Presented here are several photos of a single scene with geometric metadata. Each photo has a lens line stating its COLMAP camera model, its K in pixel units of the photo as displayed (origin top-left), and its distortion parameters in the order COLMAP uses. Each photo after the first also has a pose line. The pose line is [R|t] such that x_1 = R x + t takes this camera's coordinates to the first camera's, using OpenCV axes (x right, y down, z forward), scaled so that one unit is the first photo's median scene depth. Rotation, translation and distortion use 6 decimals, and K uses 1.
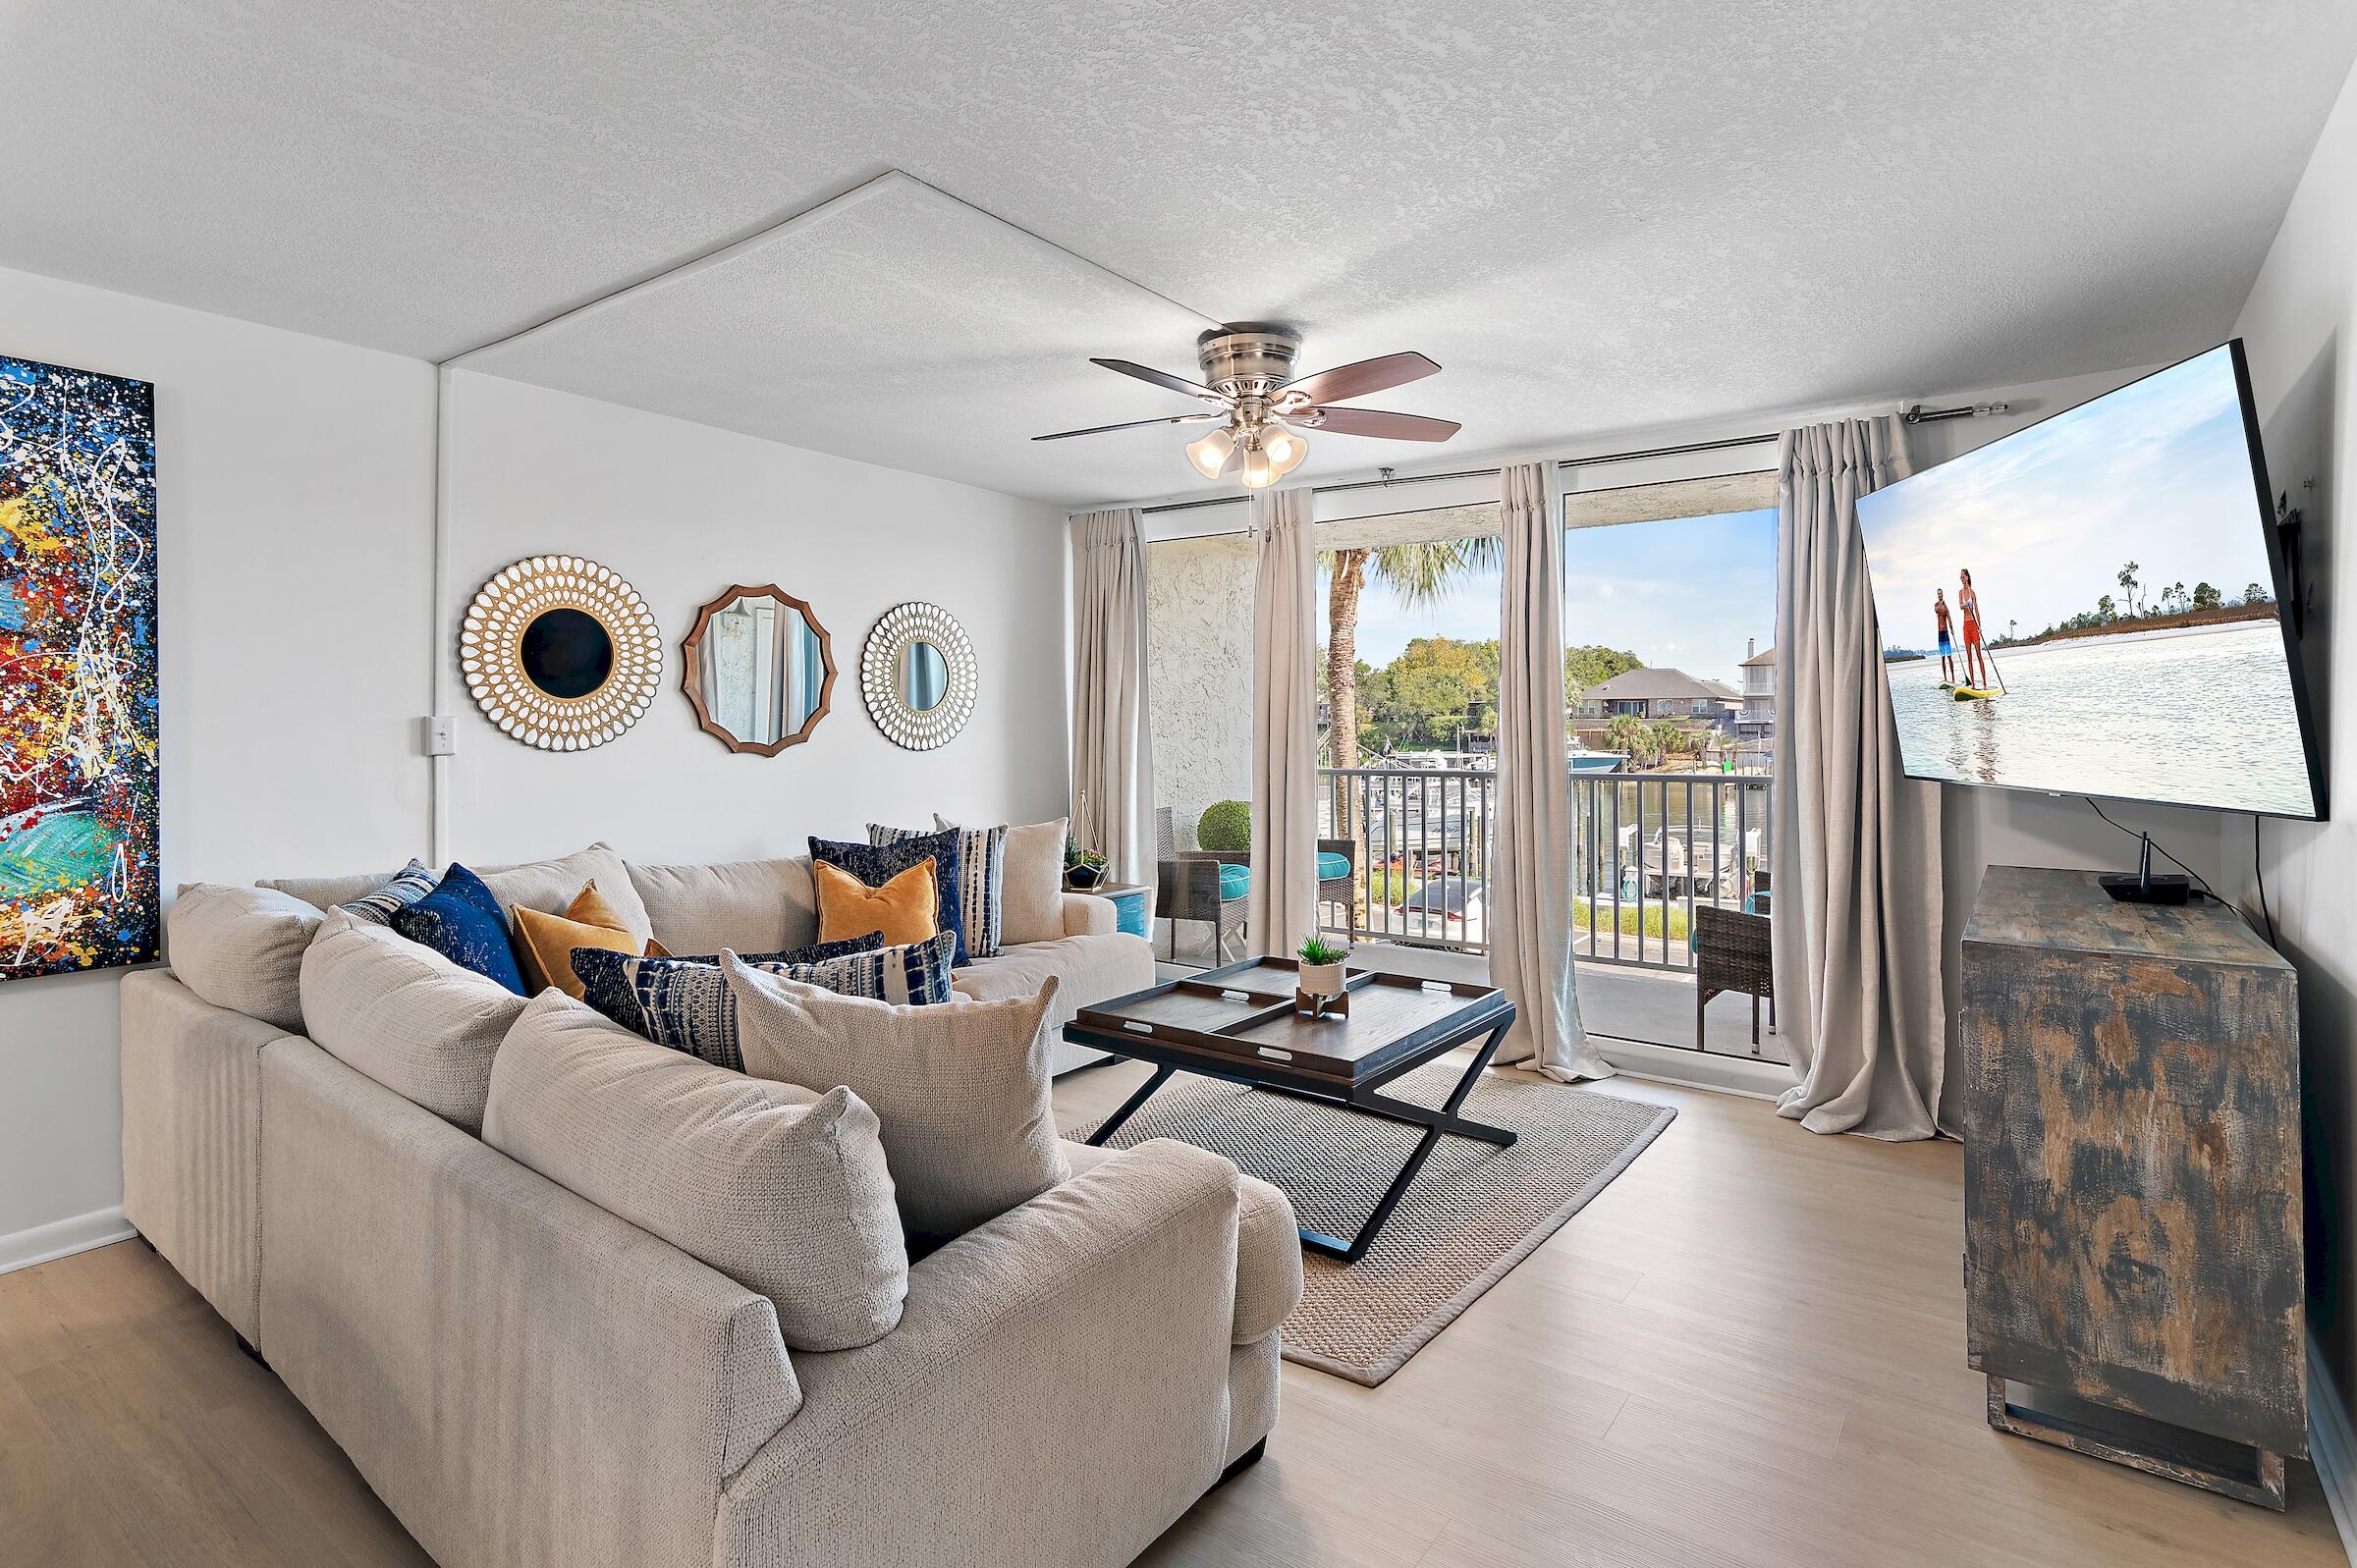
lens RADIAL K [[1144.3, 0, 1172.5], [0, 1144.3, 699.6], [0, 0, 1]] dist [0.019443, -0.000499]
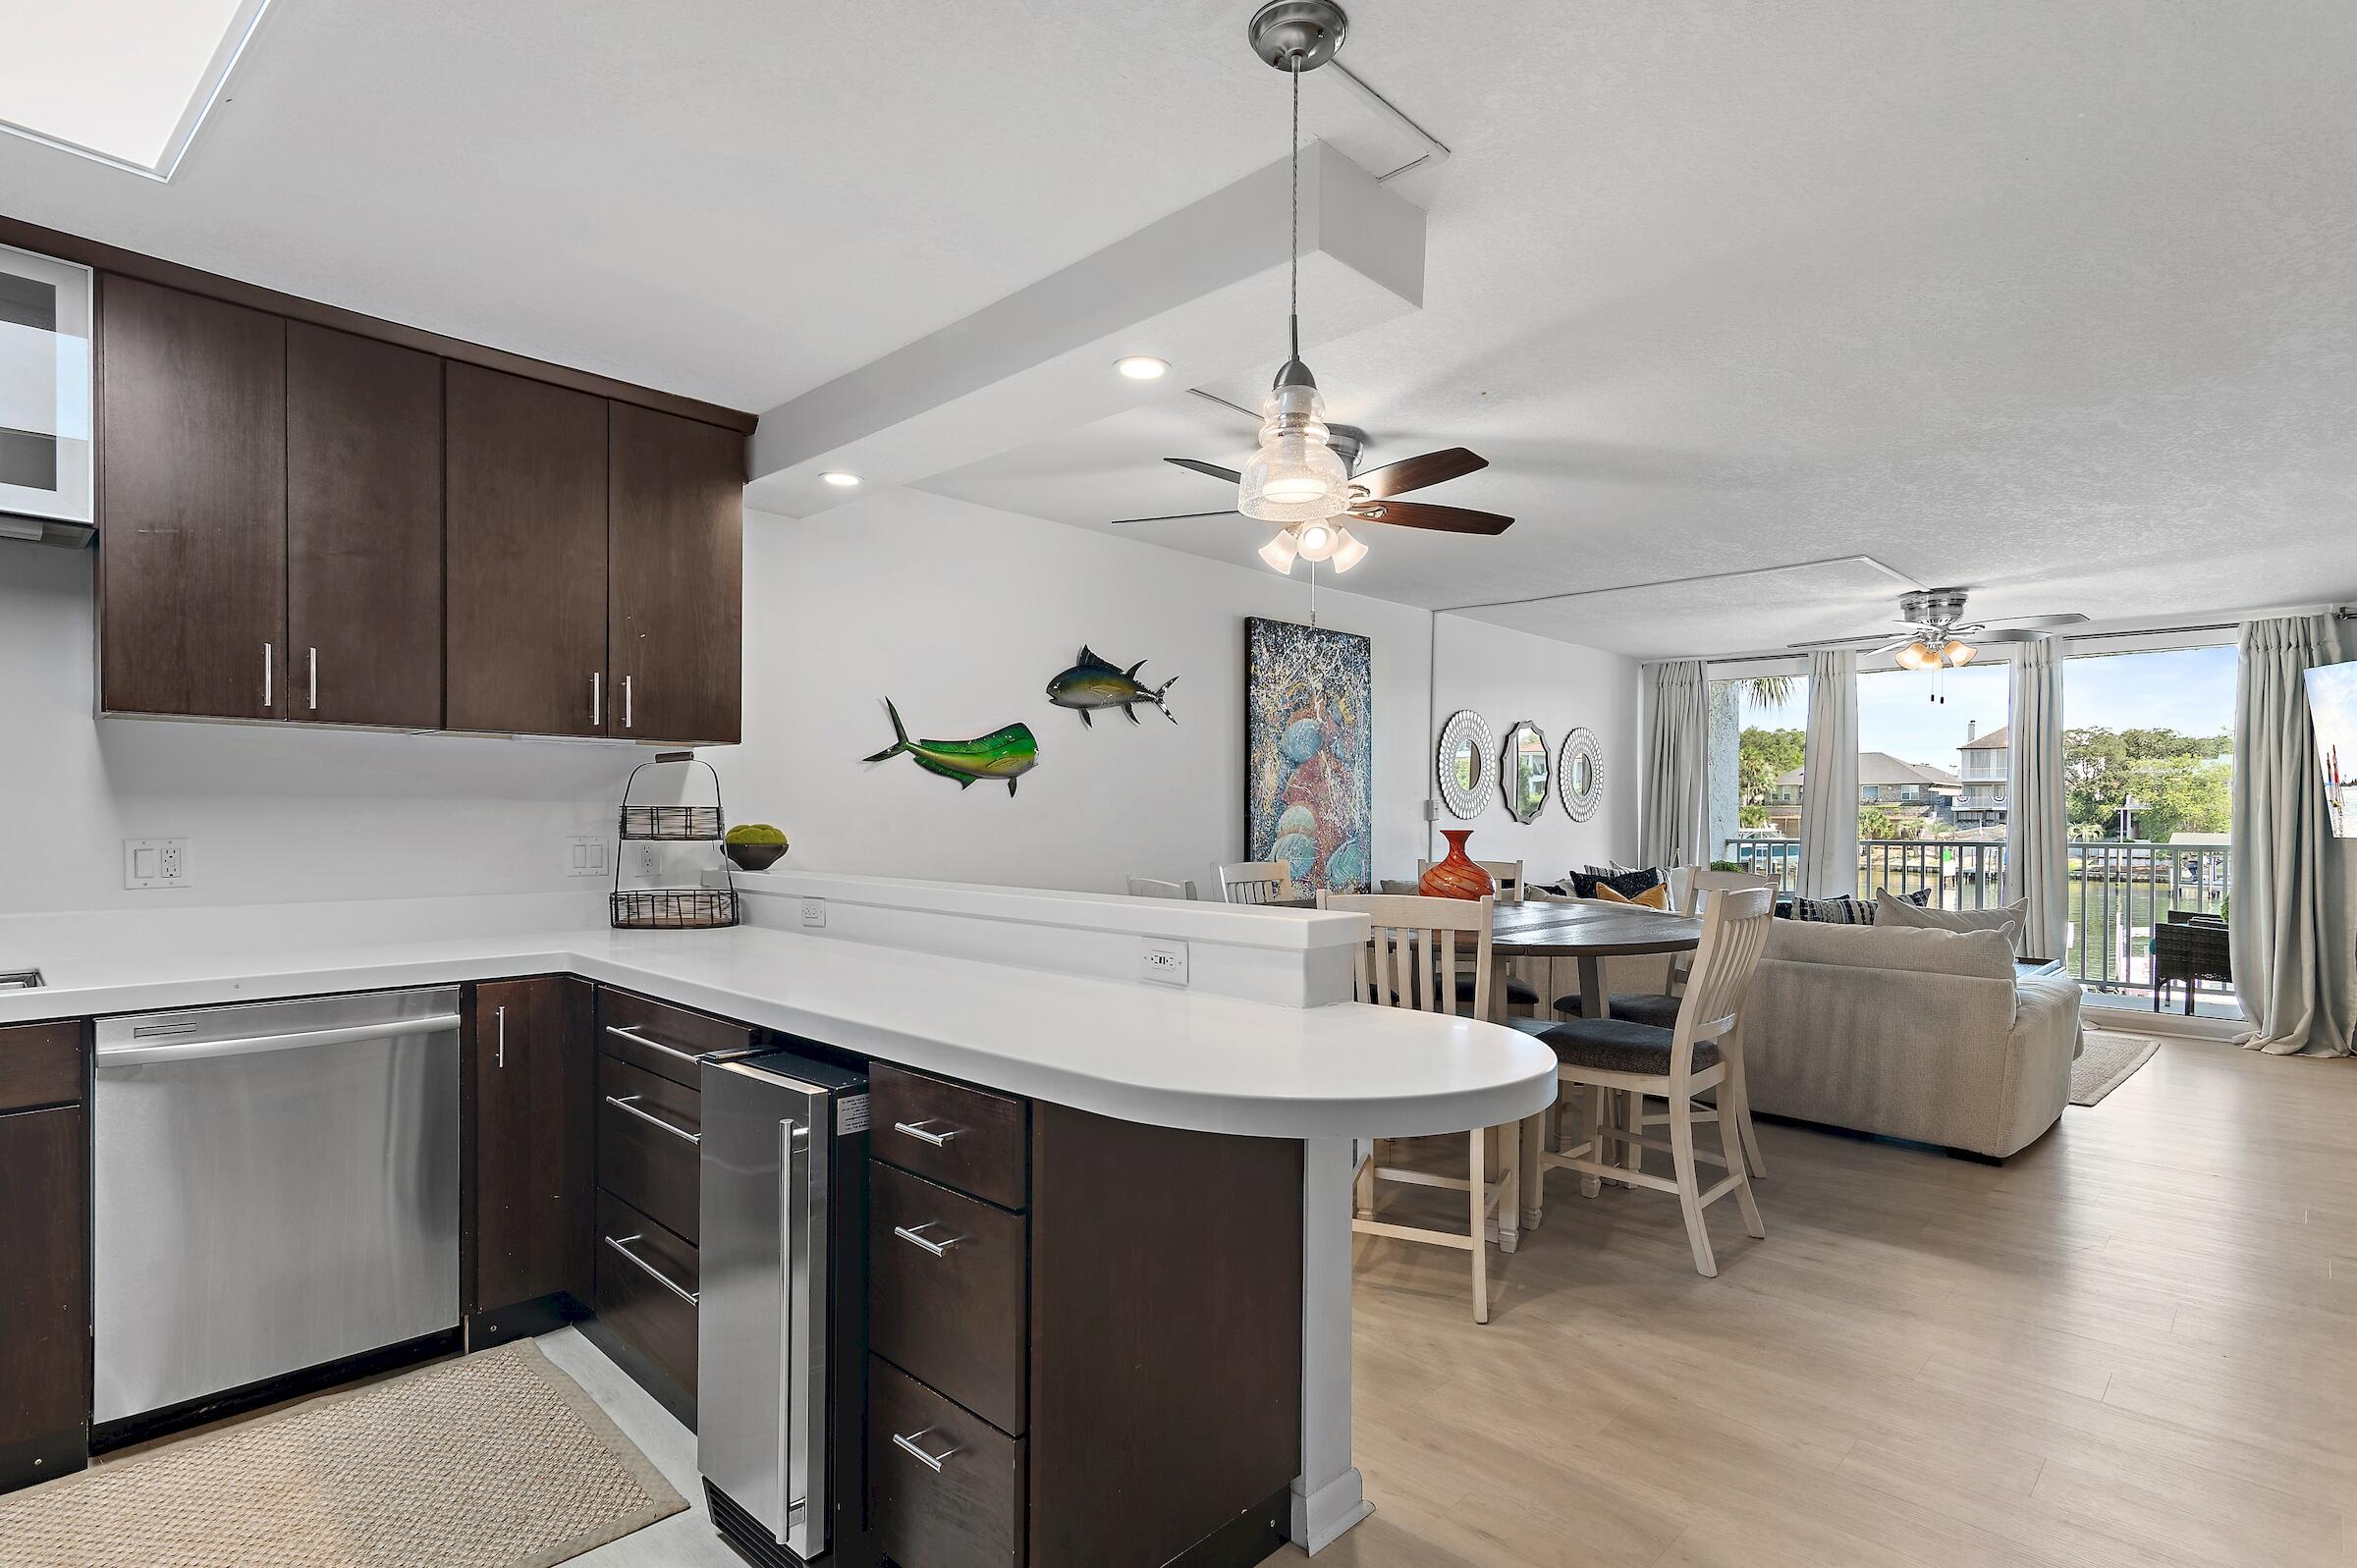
lens RADIAL K [[1144.3, 0, 1159.1], [0, 1144.3, 788.5], [0, 0, 1]] dist [0.019443, -0.000499]
pose [[0.990021, 0.000211, -0.140921, -0.507251], [0.000198, 0.999996, 0.002887, -0.005723], [0.140921, -0.002887, 0.990017, -0.561900]]
